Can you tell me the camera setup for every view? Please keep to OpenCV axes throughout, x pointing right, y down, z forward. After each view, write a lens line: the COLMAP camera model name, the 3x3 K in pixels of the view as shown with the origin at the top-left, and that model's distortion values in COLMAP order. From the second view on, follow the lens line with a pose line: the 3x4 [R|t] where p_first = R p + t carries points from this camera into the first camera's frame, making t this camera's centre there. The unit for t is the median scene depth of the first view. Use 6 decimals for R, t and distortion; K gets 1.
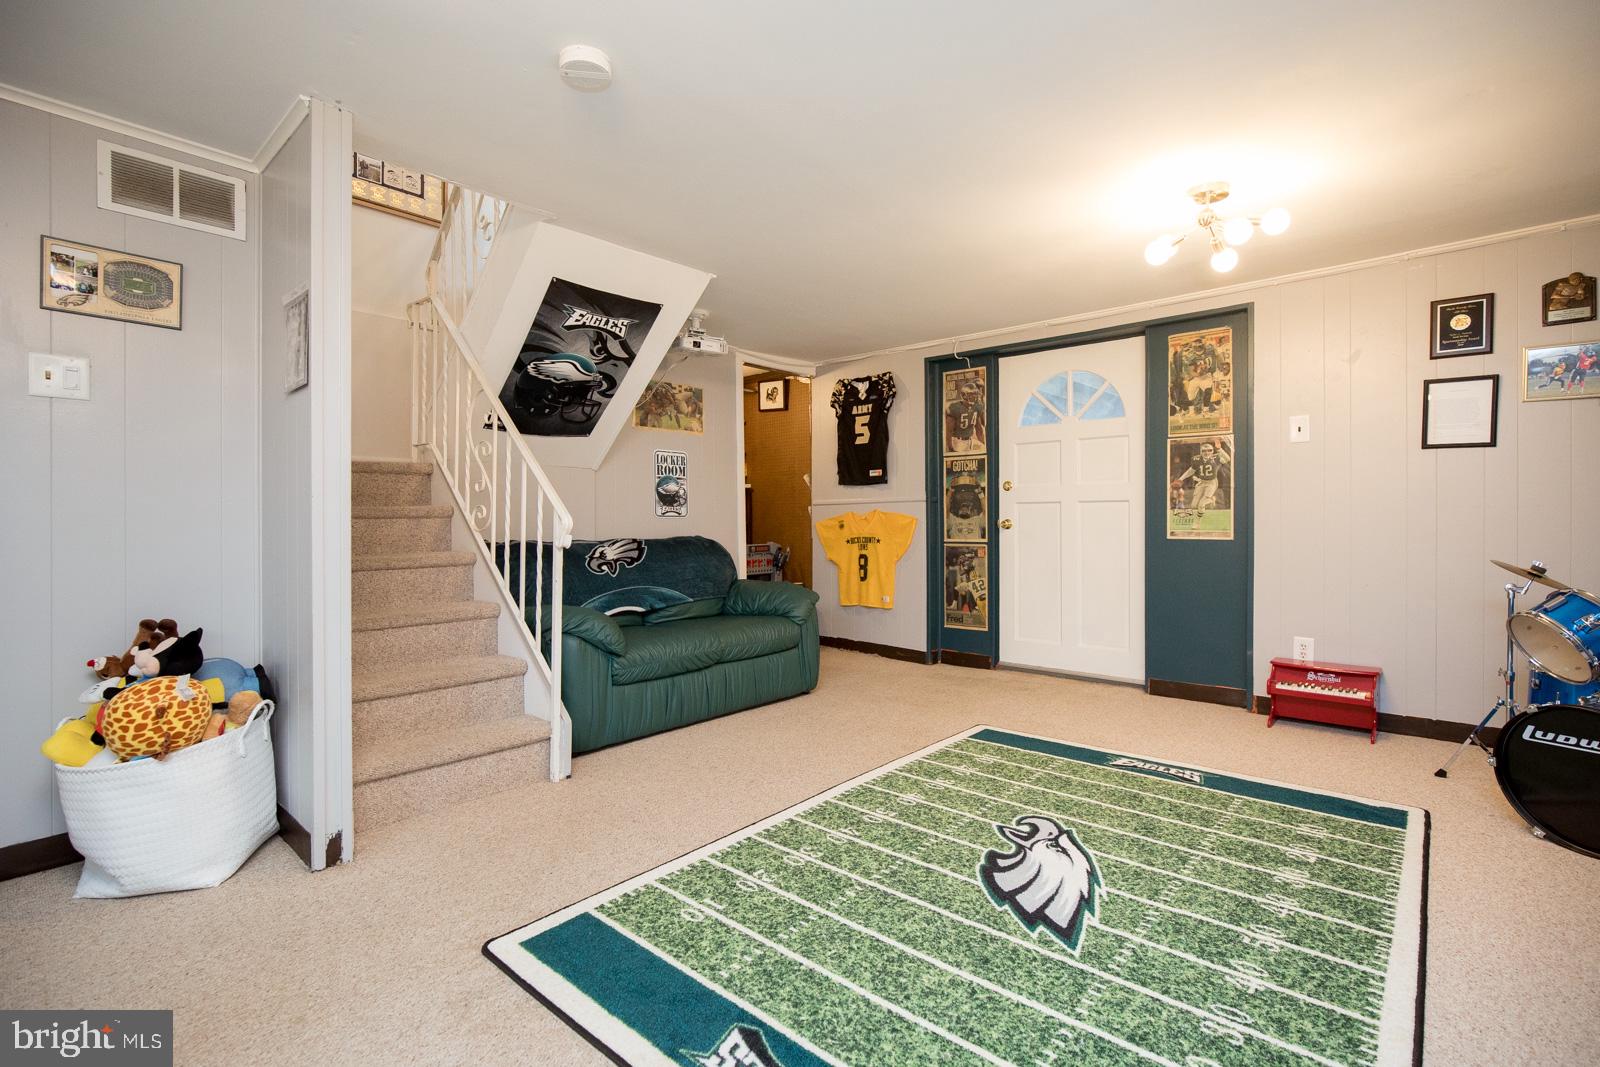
lens RADIAL K [[734.3, 0, 837.7], [0, 734.3, 527.1], [0, 0, 1]] dist [-0.016120, 0.006561]
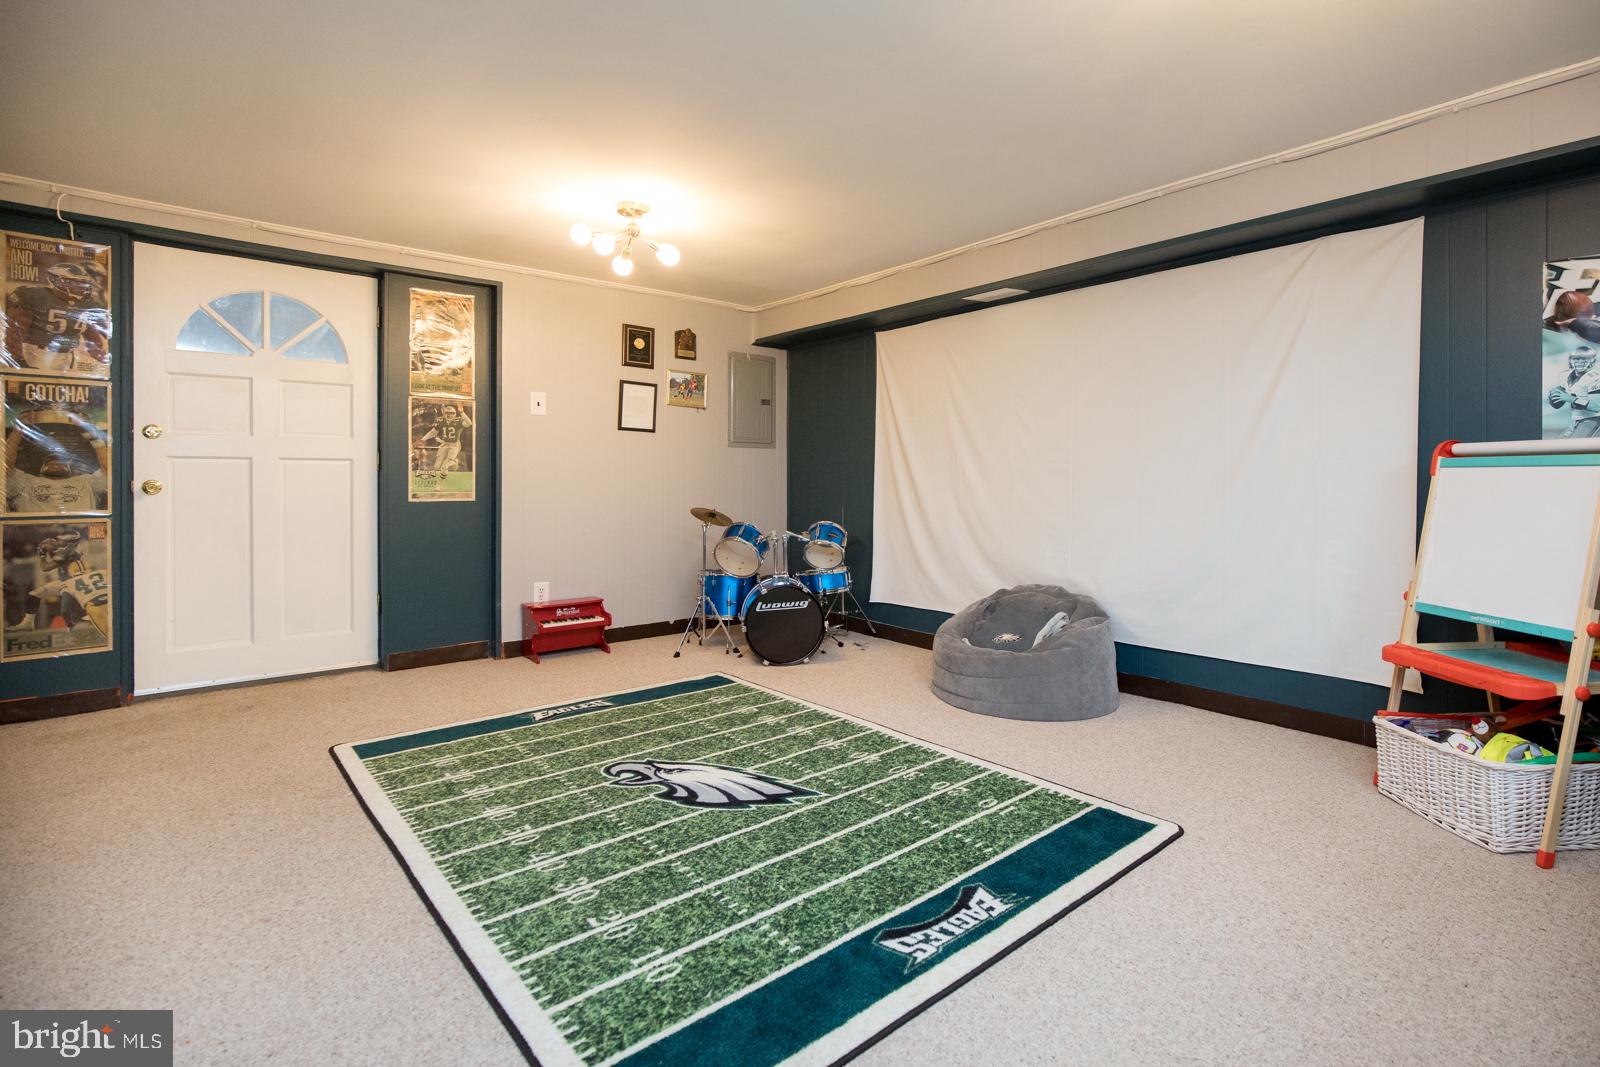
lens RADIAL K [[760.1, 0, 837.2], [0, 760.1, 488.7], [0, 0, 1]] dist [-0.002827, -0.000174]
pose [[0.159372, -0.004949, 0.987206, -0.775191], [0.009487, 0.999949, 0.003482, 0.002148], [-0.987173, 0.008810, 0.159411, 0.534944]]
